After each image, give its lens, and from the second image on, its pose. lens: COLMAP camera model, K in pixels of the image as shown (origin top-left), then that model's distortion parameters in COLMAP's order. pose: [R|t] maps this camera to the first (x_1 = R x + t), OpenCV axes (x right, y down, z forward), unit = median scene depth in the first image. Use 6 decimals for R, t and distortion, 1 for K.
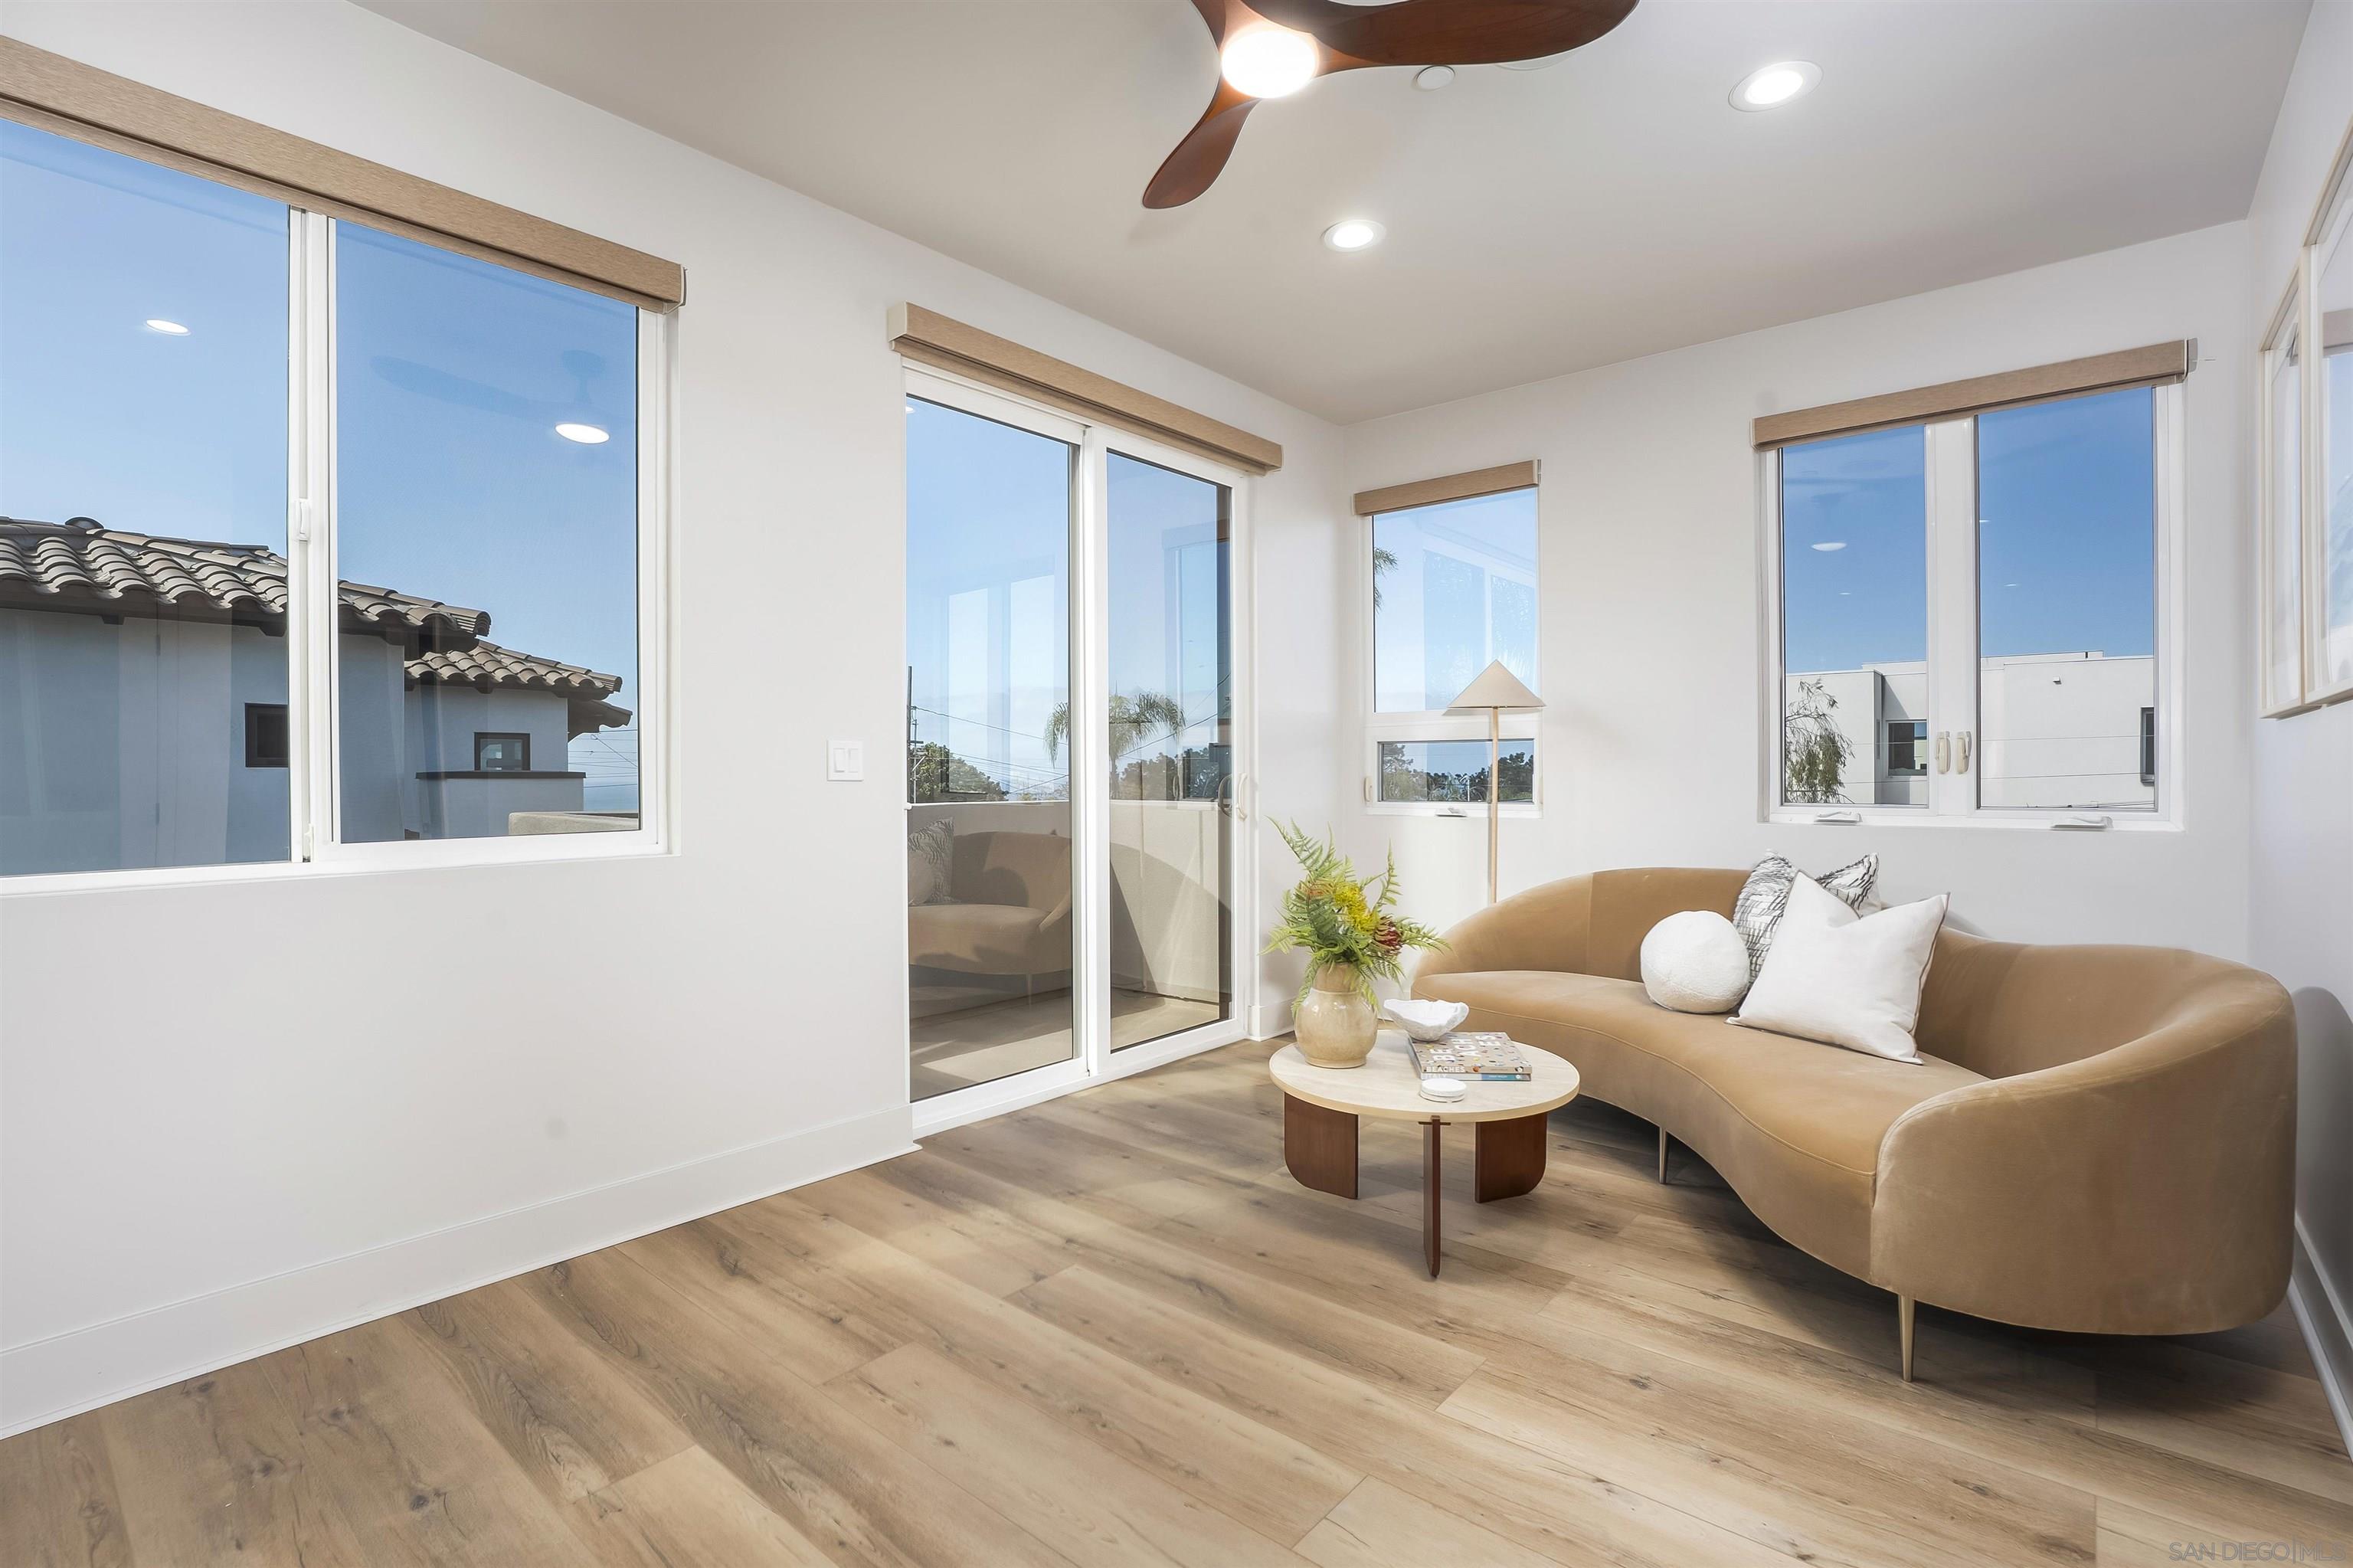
lens RADIAL K [[1103.8, 0, 1176.5], [0, 1103.8, 784.0], [0, 0, 1]] dist [-0.036516, -0.000224]
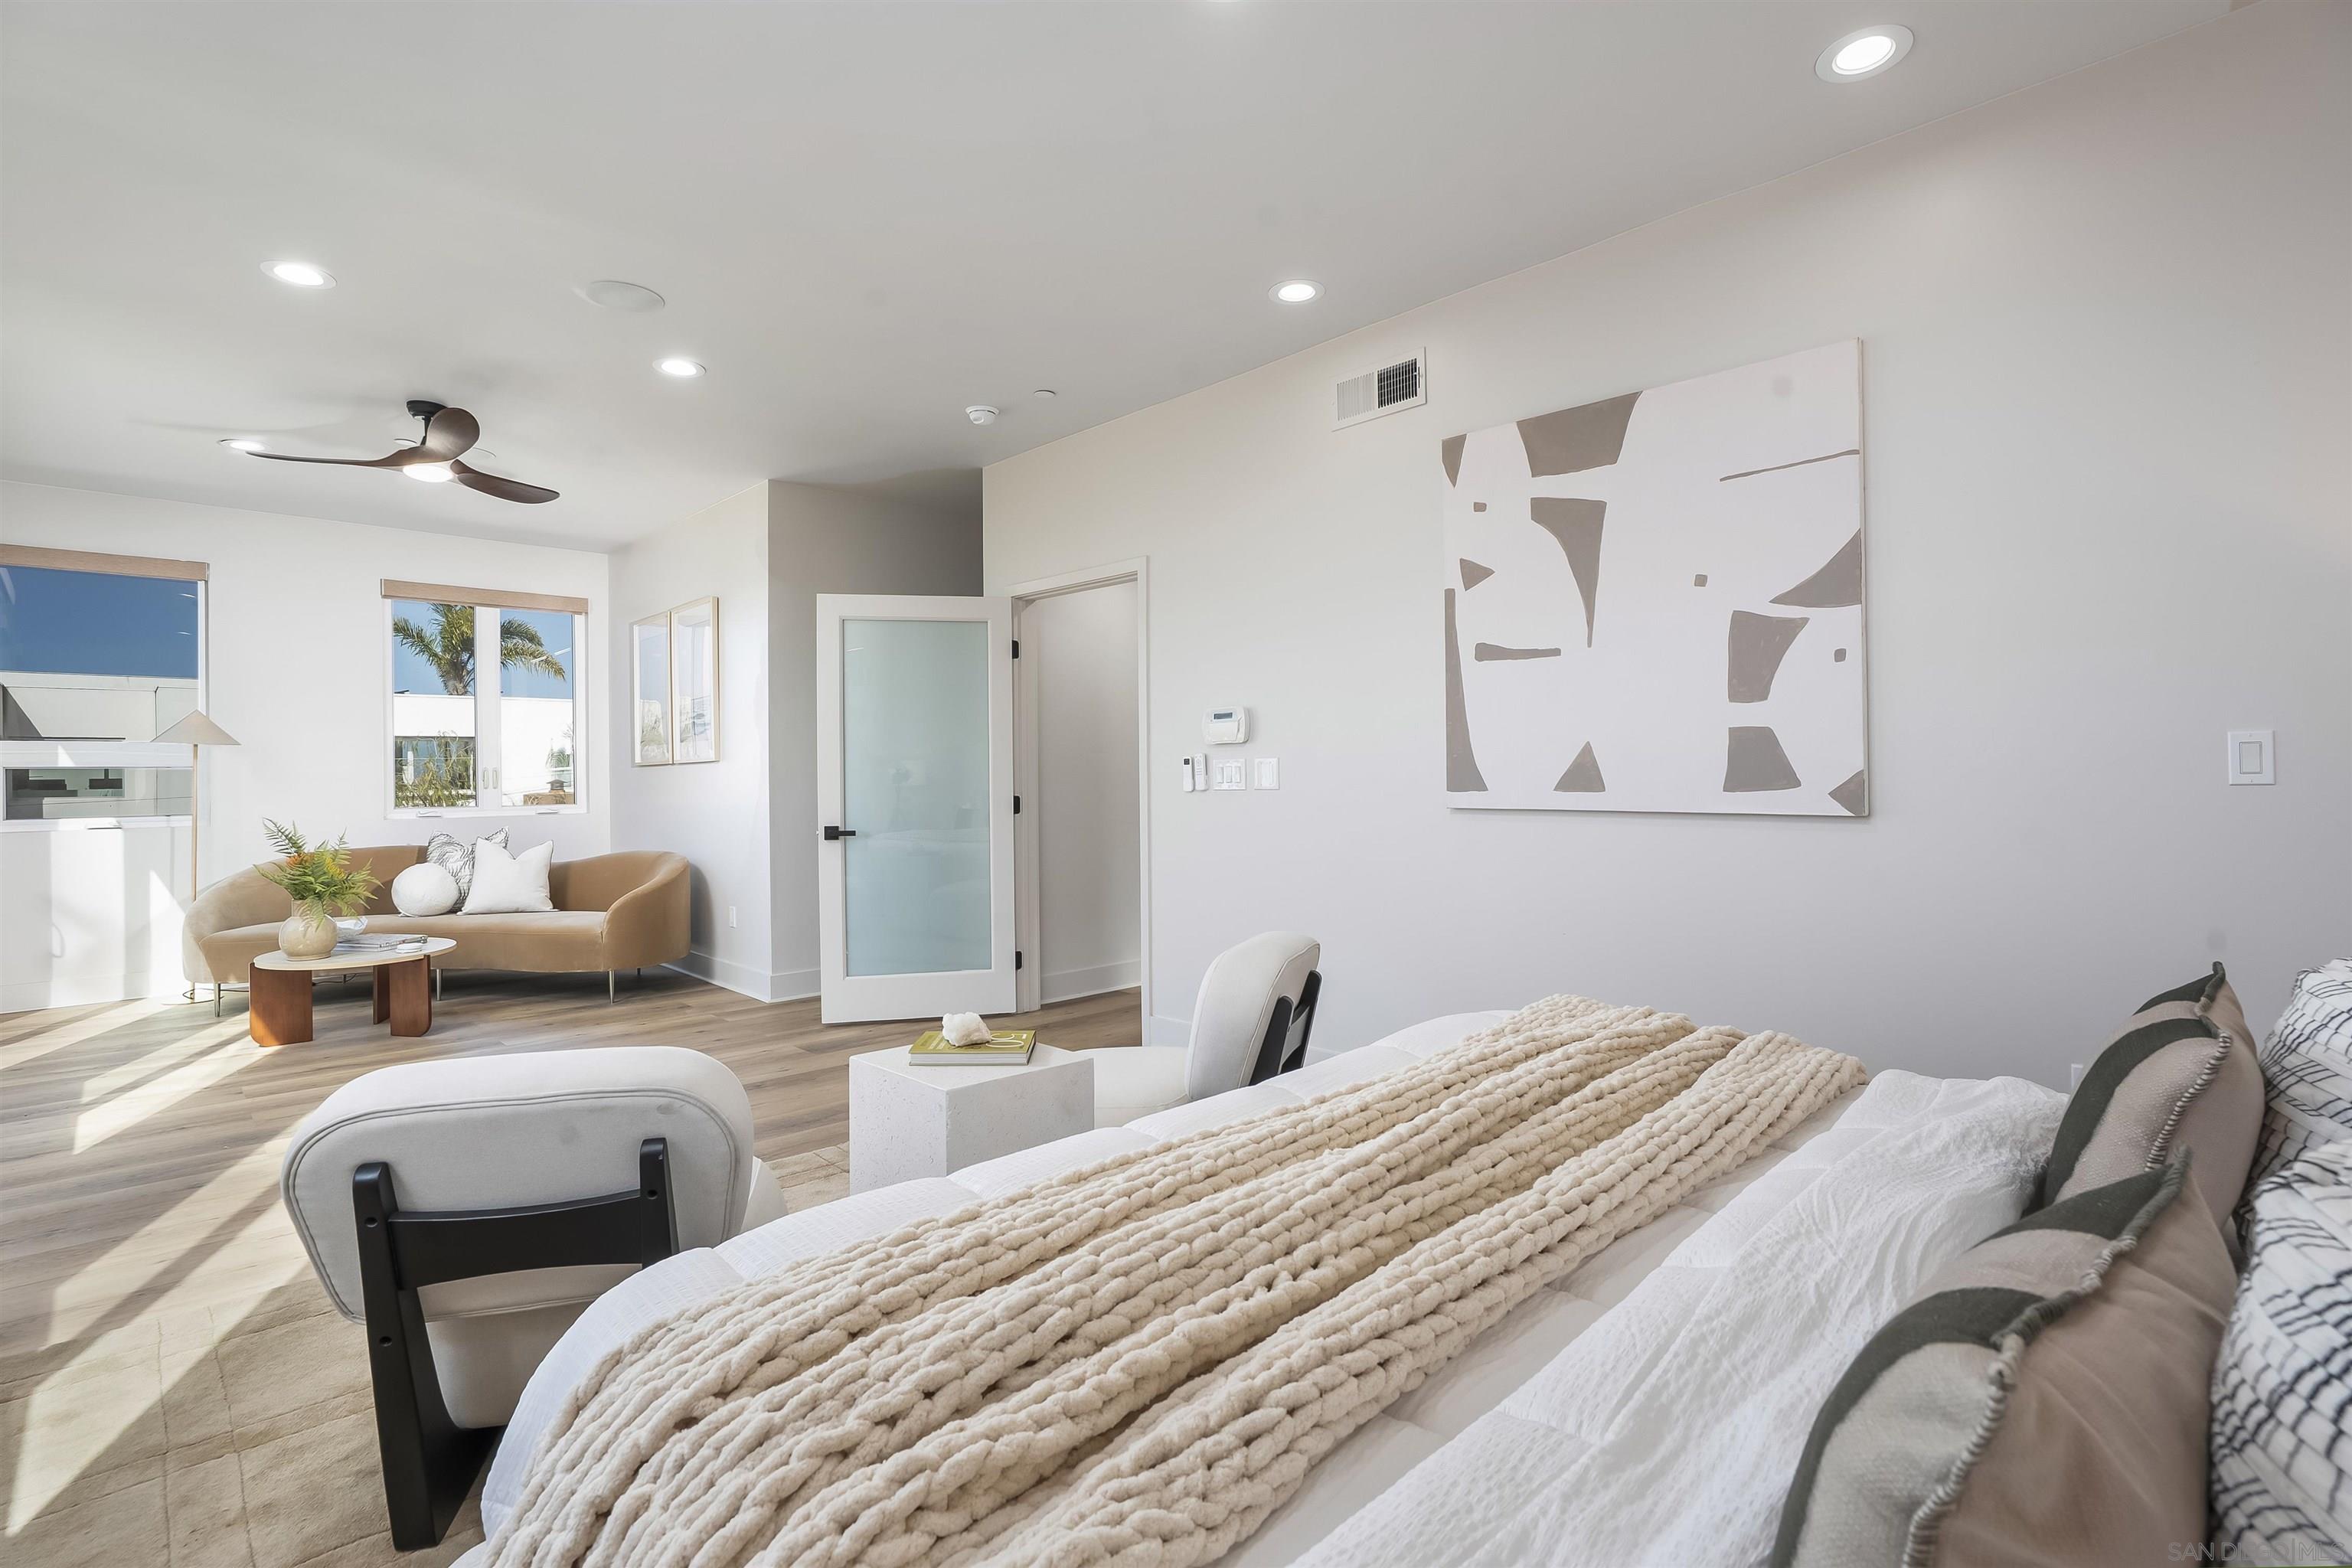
lens RADIAL K [[1076.6, 0, 1176.0], [0, 1076.6, 784.0], [0, 0, 1]] dist [0.000185, -0.000016]
pose [[0.098478, 0.008686, 0.995101, -1.044570], [0.012747, 0.999869, -0.009989, 0.014820], [-0.995058, 0.013668, 0.098354, -0.399759]]
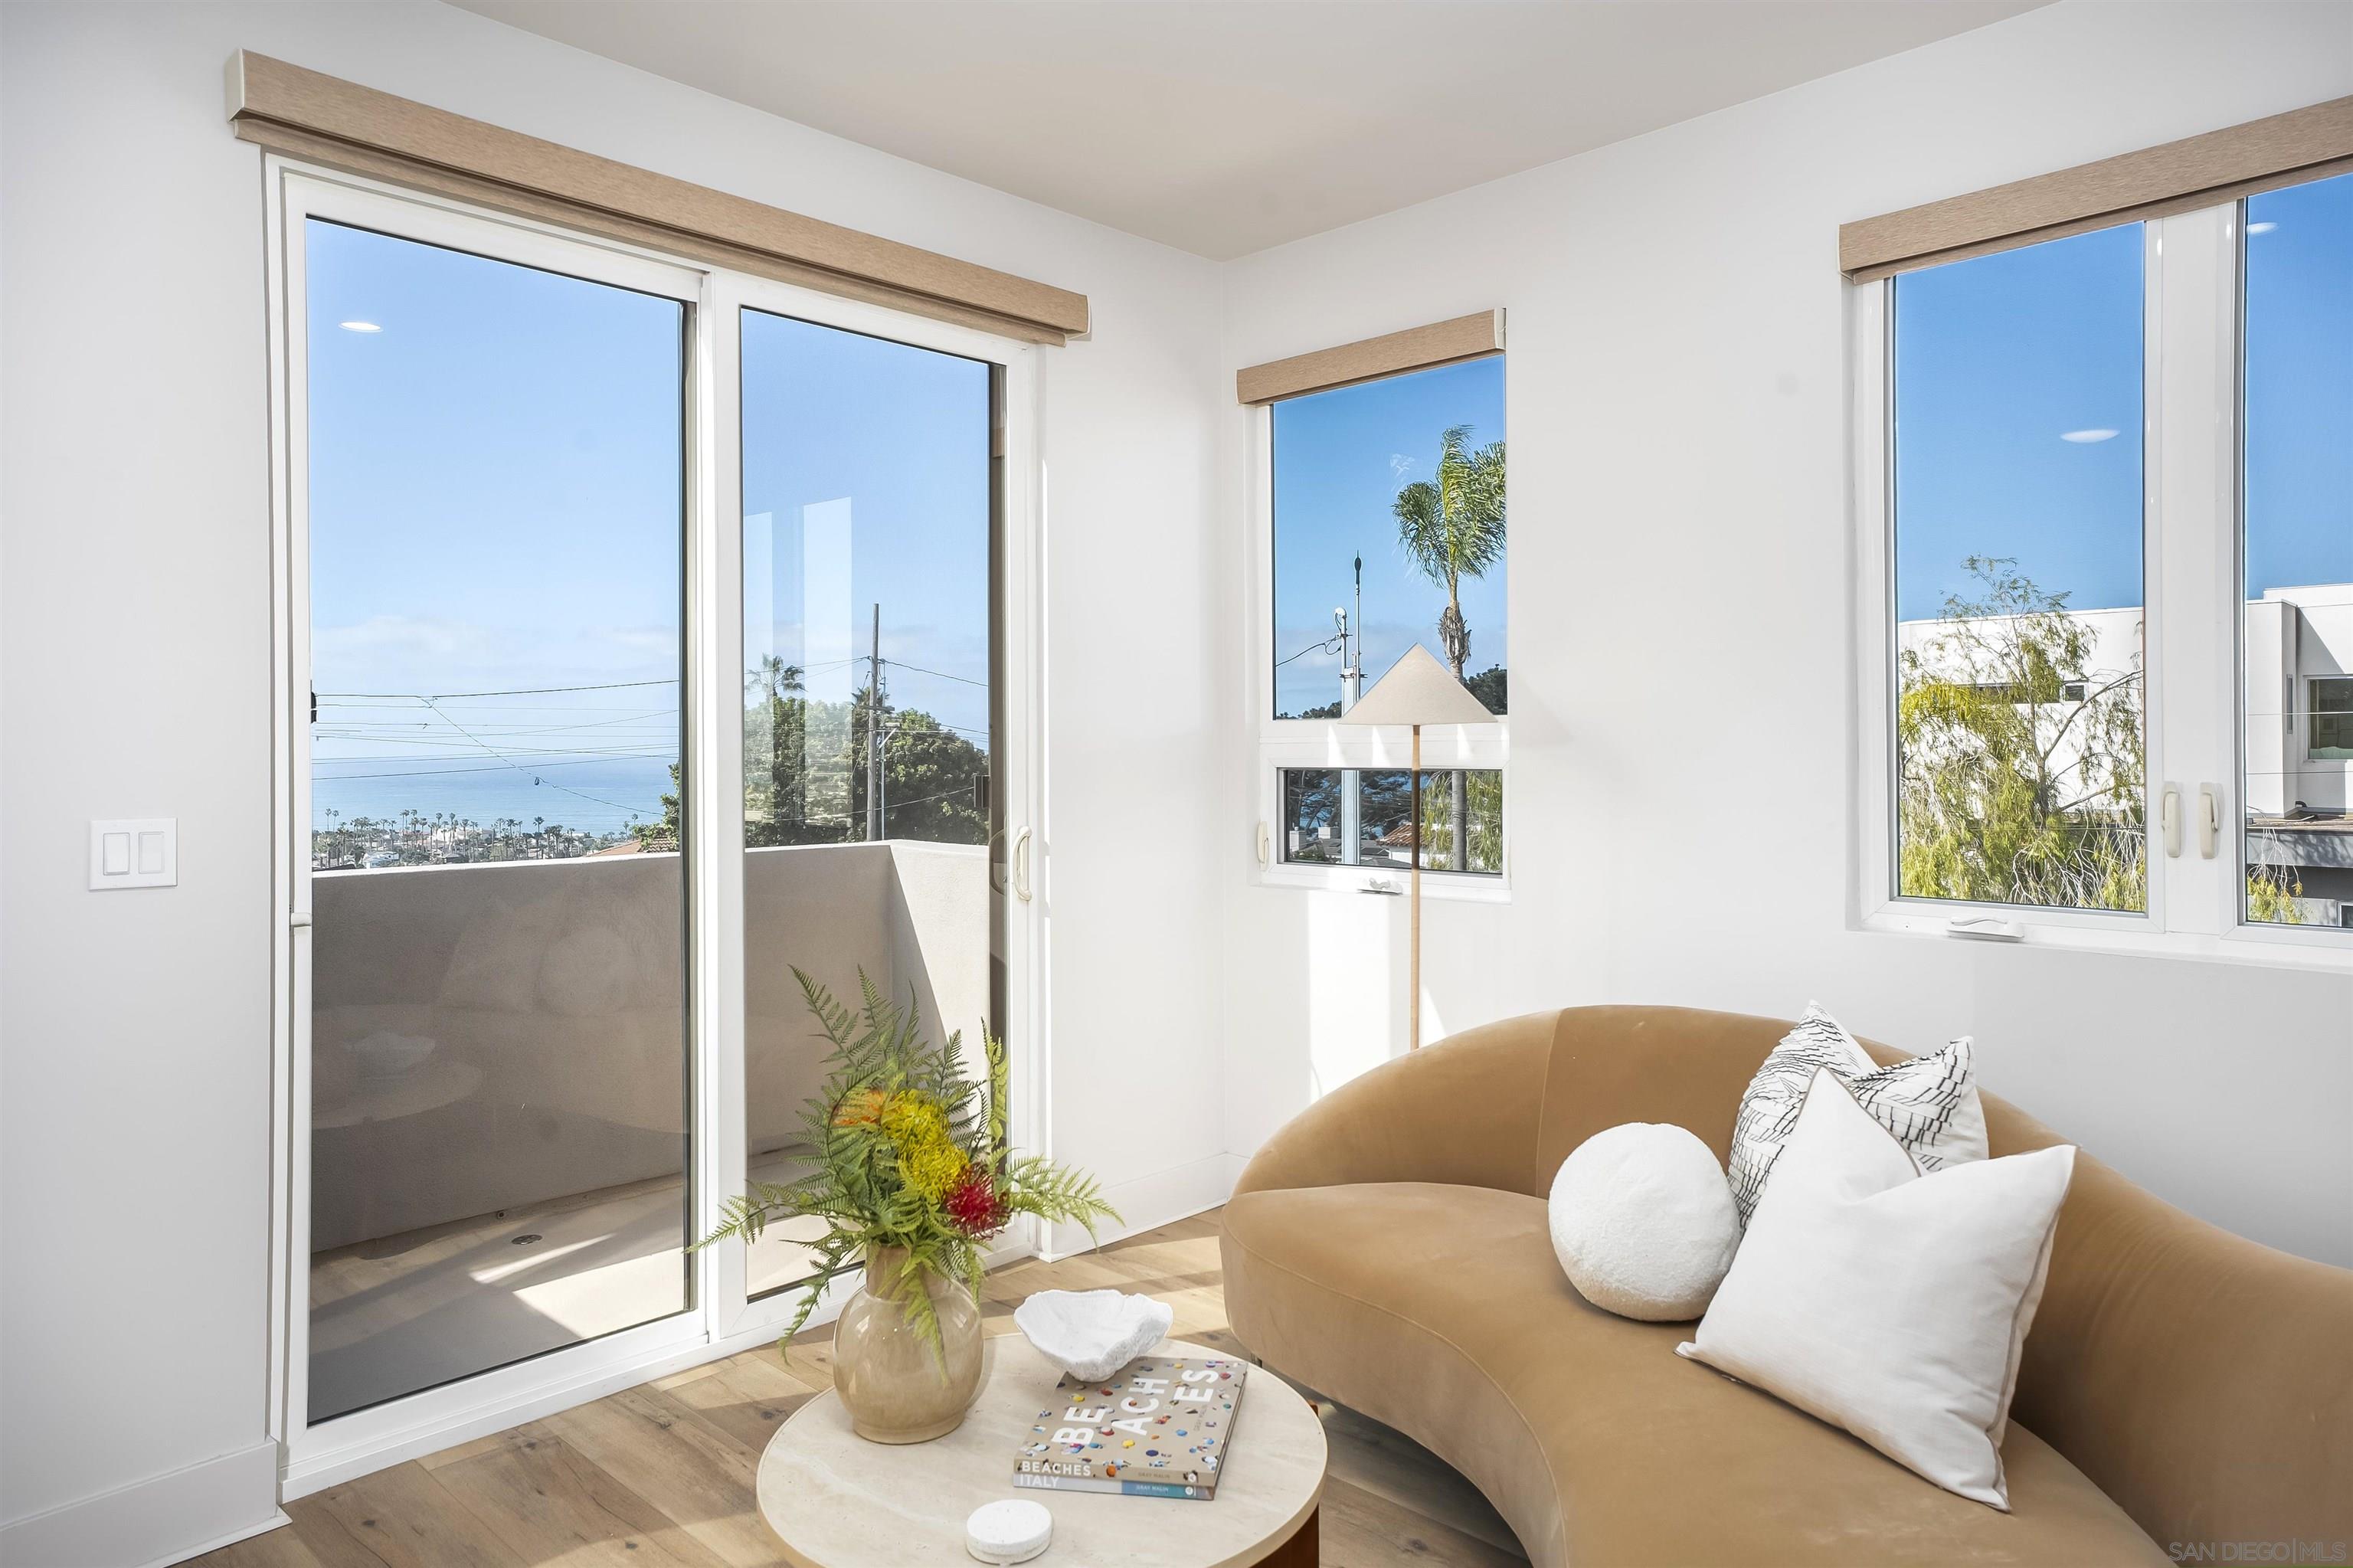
lens RADIAL K [[1519.3, 0, 1183.7], [0, 1519.3, 750.9], [0, 0, 1]] dist [0.037309, 0.003095]
pose [[0.998254, -0.000253, -0.059064, 0.243210], [-0.000097, 0.999982, -0.005930, -0.057473], [0.059064, 0.005925, 0.998237, 0.182159]]
